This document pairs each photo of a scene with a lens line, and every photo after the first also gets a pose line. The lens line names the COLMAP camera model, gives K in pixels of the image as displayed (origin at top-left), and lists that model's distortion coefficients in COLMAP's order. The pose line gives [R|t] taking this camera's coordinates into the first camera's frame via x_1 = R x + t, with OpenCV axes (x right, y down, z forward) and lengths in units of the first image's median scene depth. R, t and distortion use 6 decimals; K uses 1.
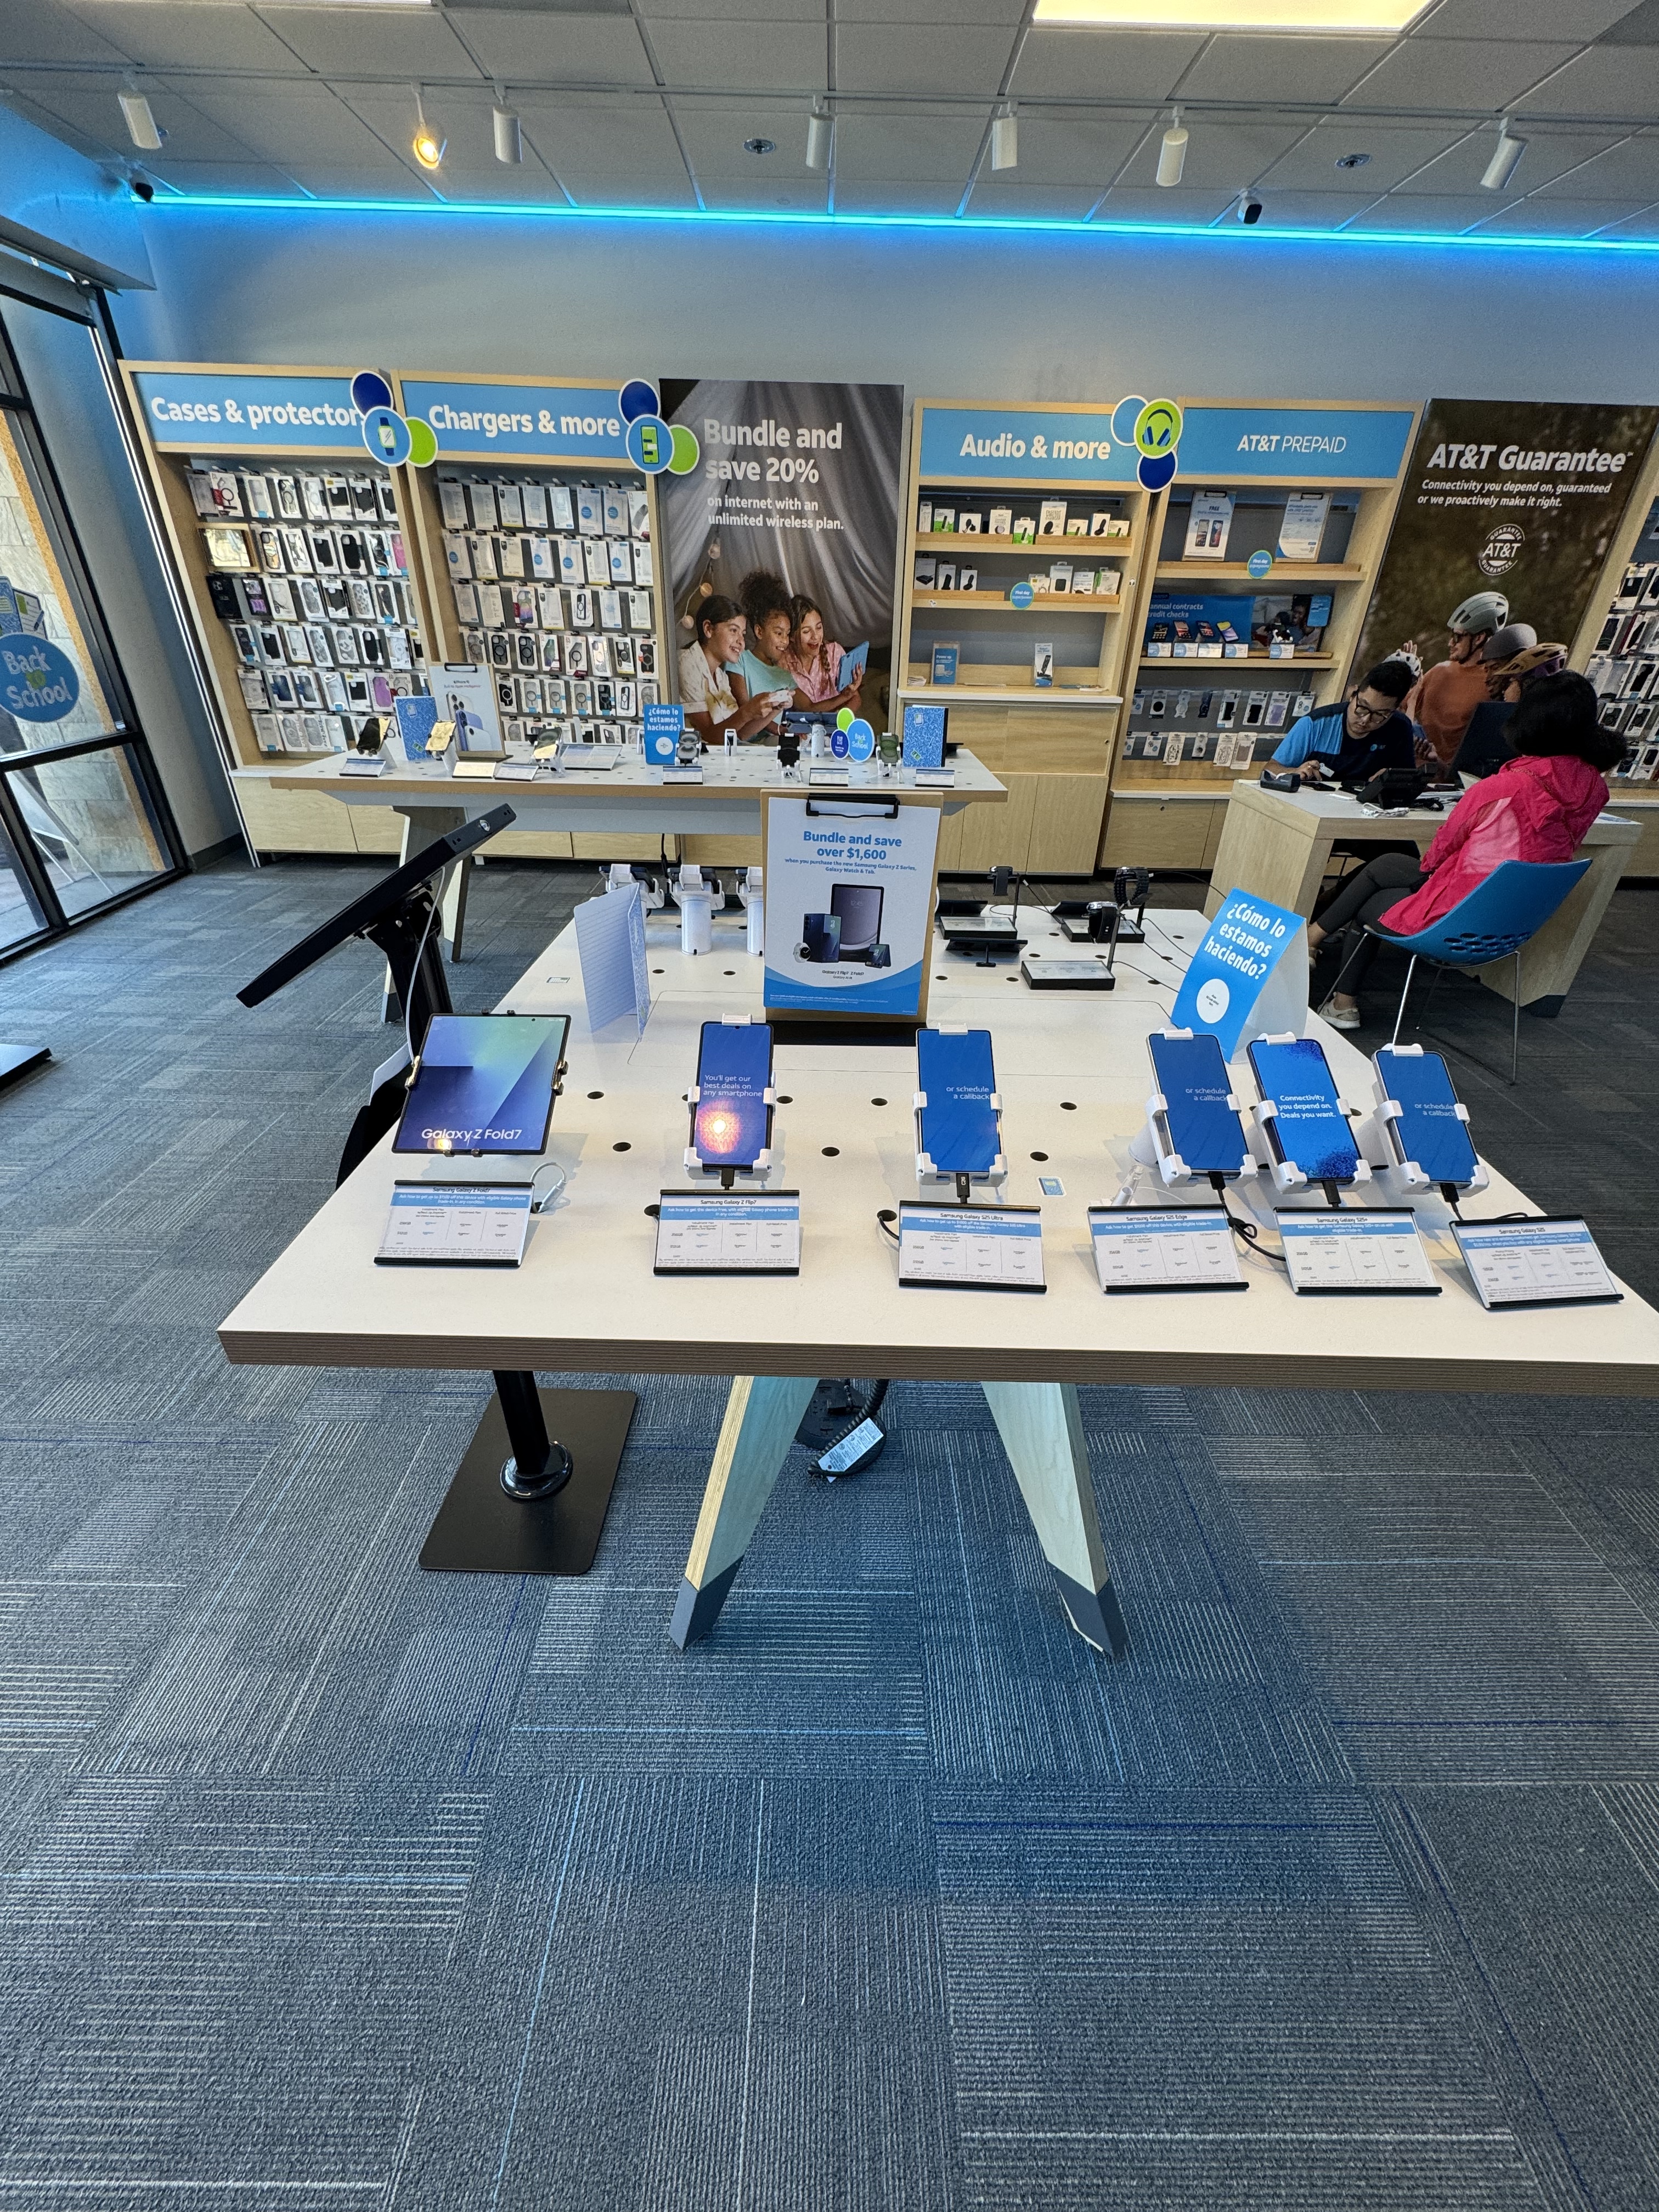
lens RADIAL K [[877.6, 0, 832.5], [0, 877.6, 1107.2], [0, 0, 1]] dist [-0.001806, -0.000916]
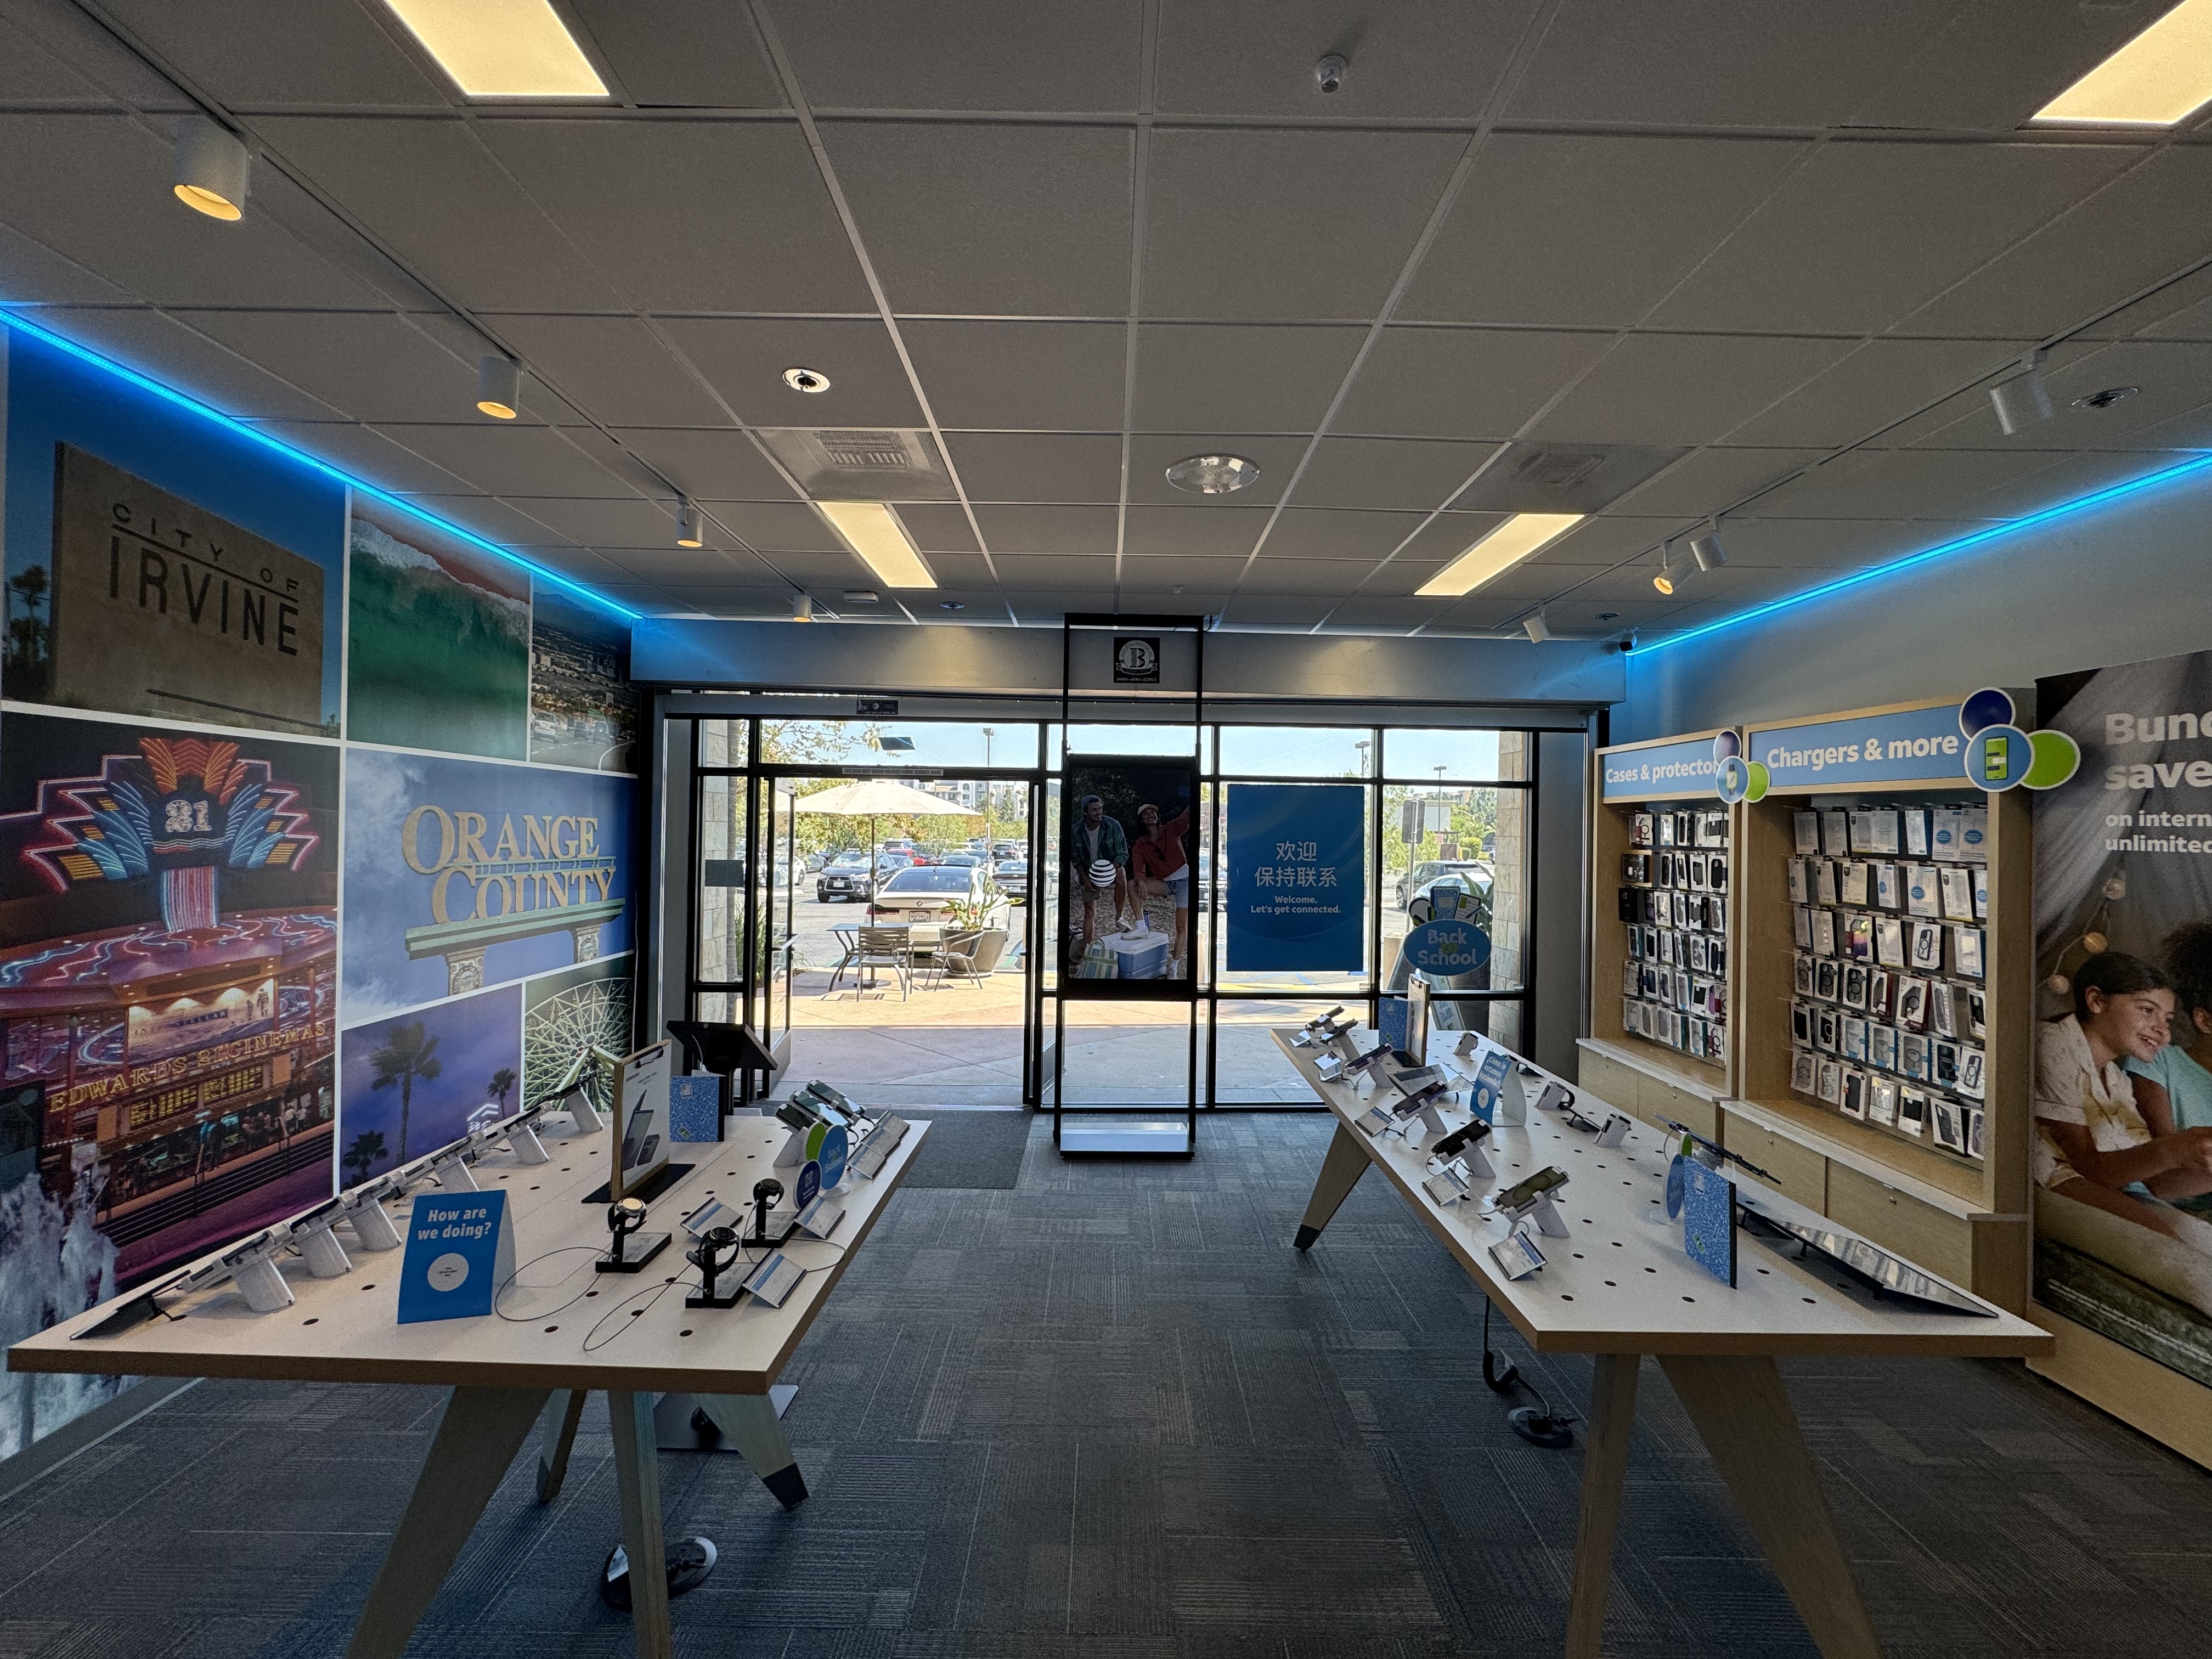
lens RADIAL K [[877.6, 0, 1107.9], [0, 877.6, 824.6], [0, 0, 1]] dist [-0.001806, -0.000916]
pose [[-0.000592, -0.031616, -0.999500, 0.467395], [-0.515612, 0.856403, -0.026784, -0.300405], [0.856822, 0.515339, -0.016809, 0.396785]]
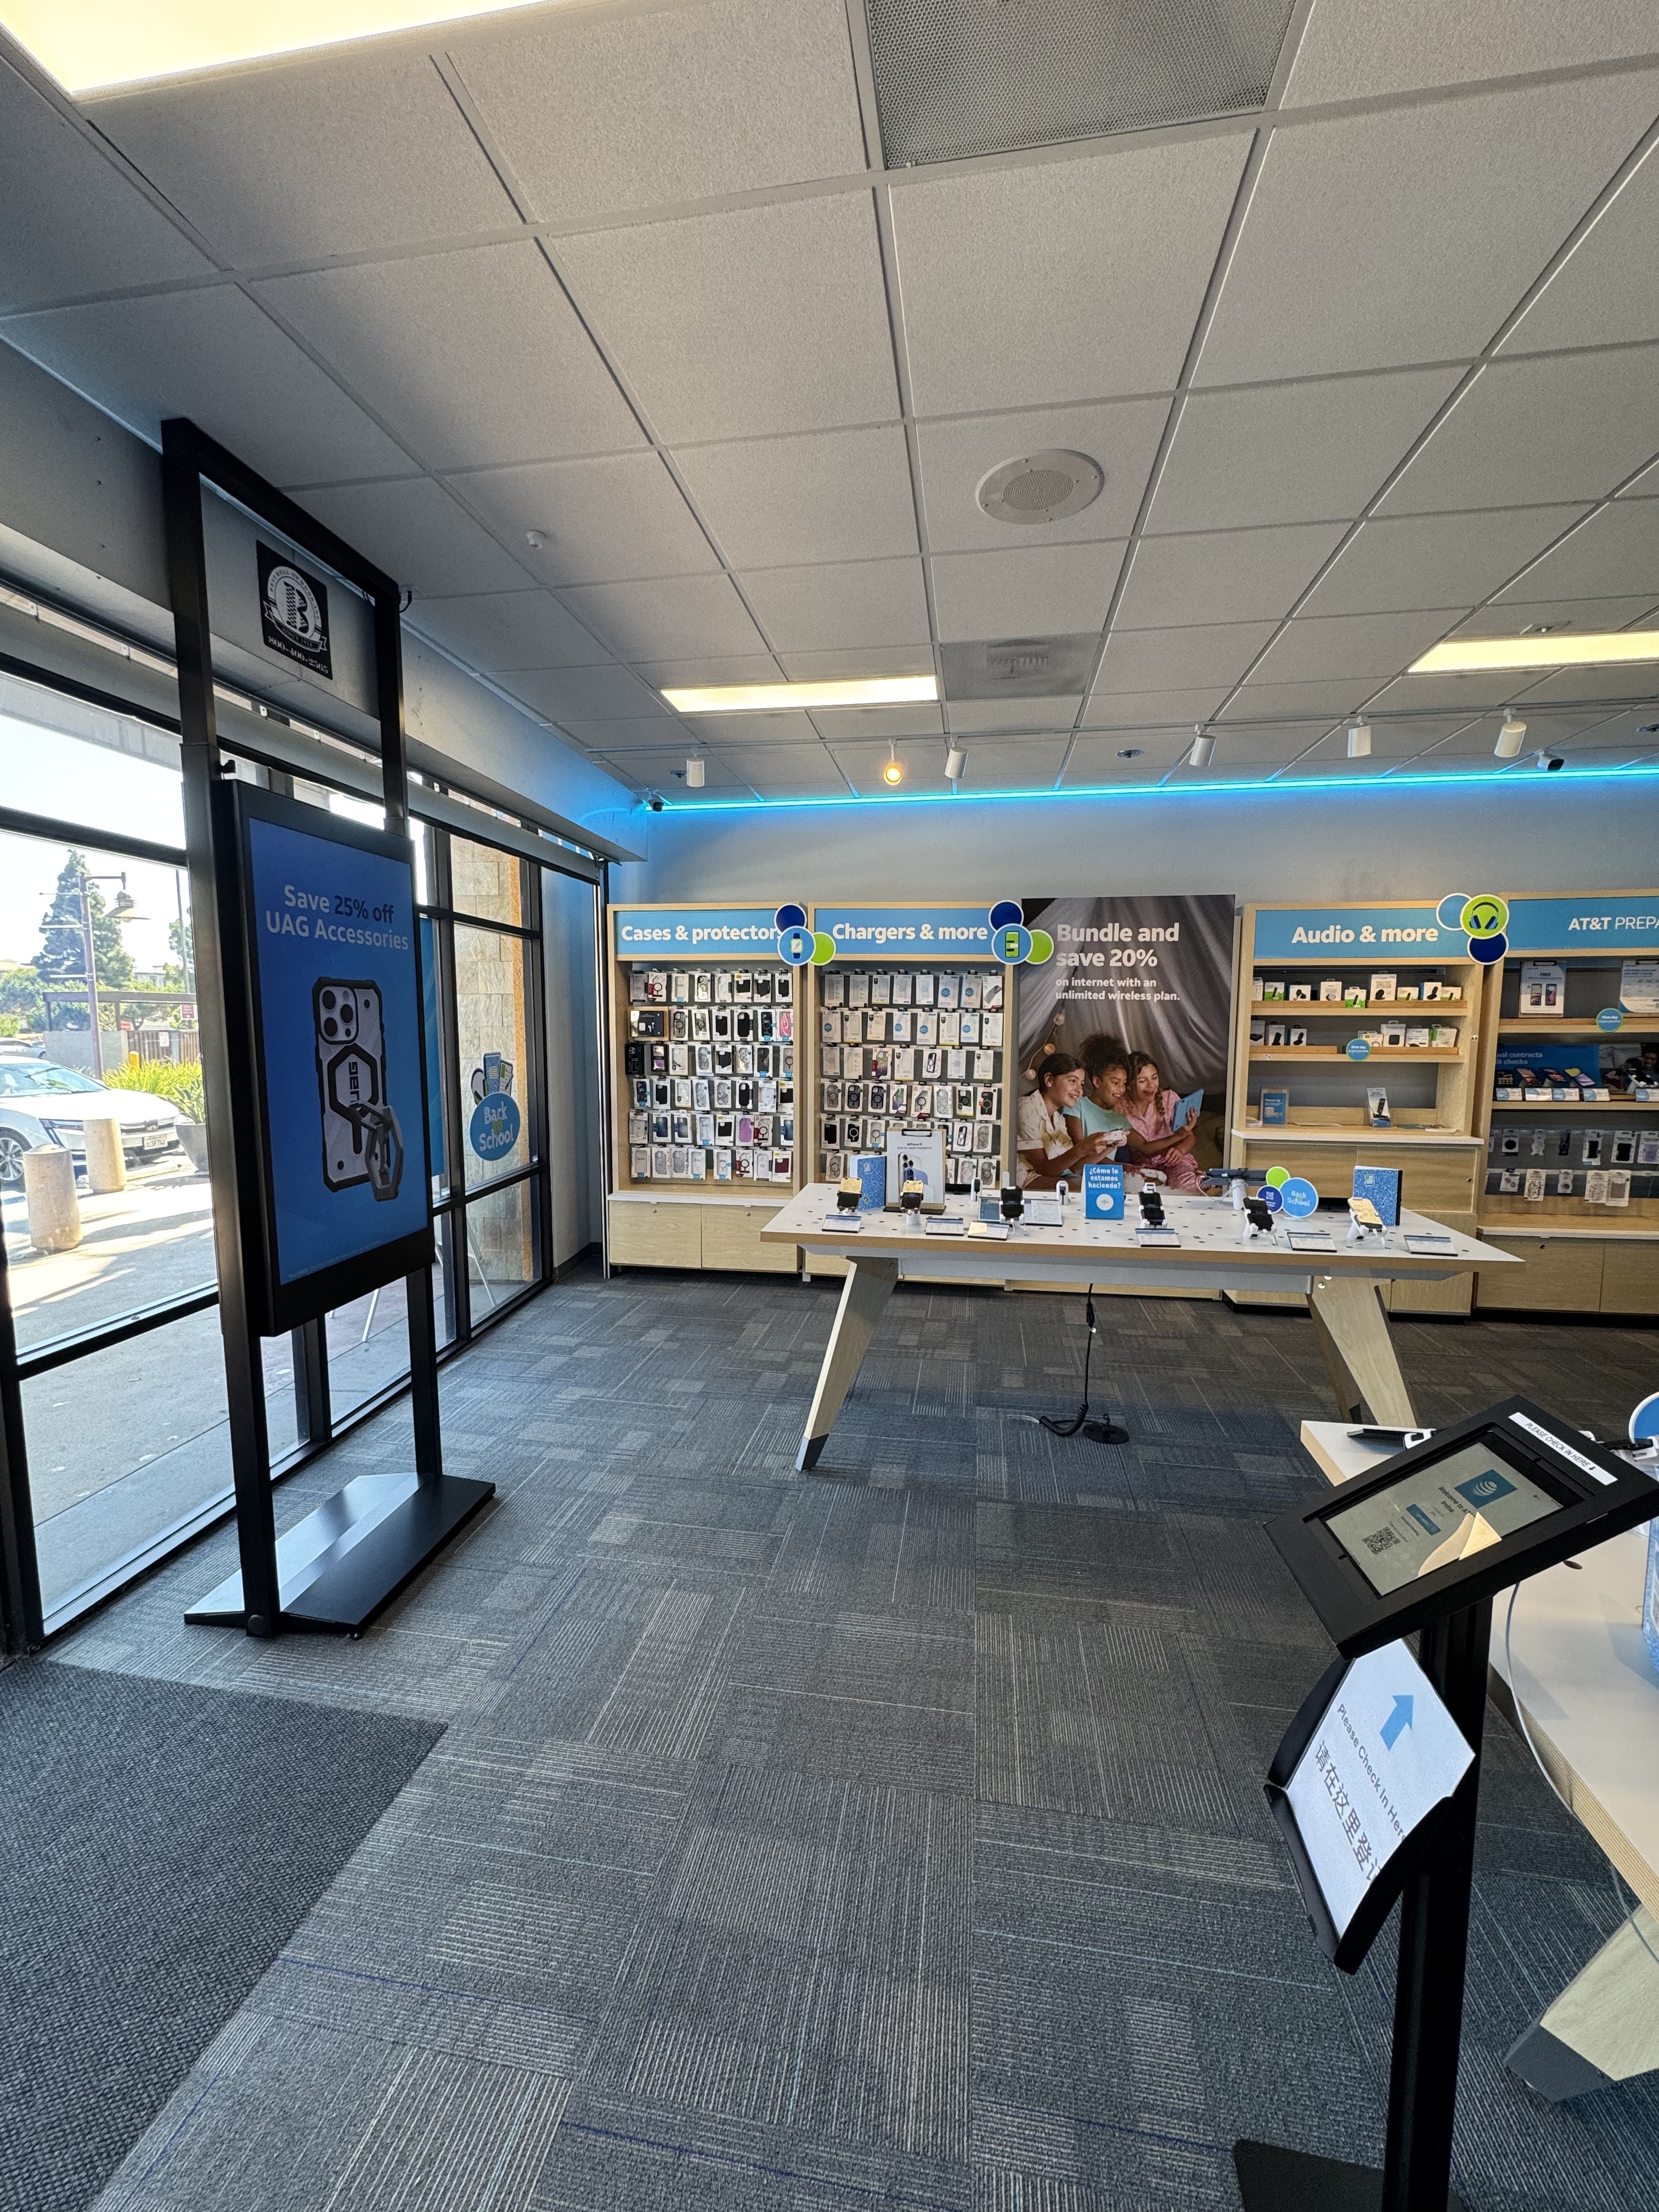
lens RADIAL K [[877.6, 0, 832.1], [0, 877.6, 1105.8], [0, 0, 1]] dist [-0.001806, -0.000916]
pose [[0.985768, -0.002472, -0.168090, -0.233918], [-0.067642, 0.909547, -0.410060, -0.050837], [0.153900, 0.415594, 0.896435, -0.009843]]
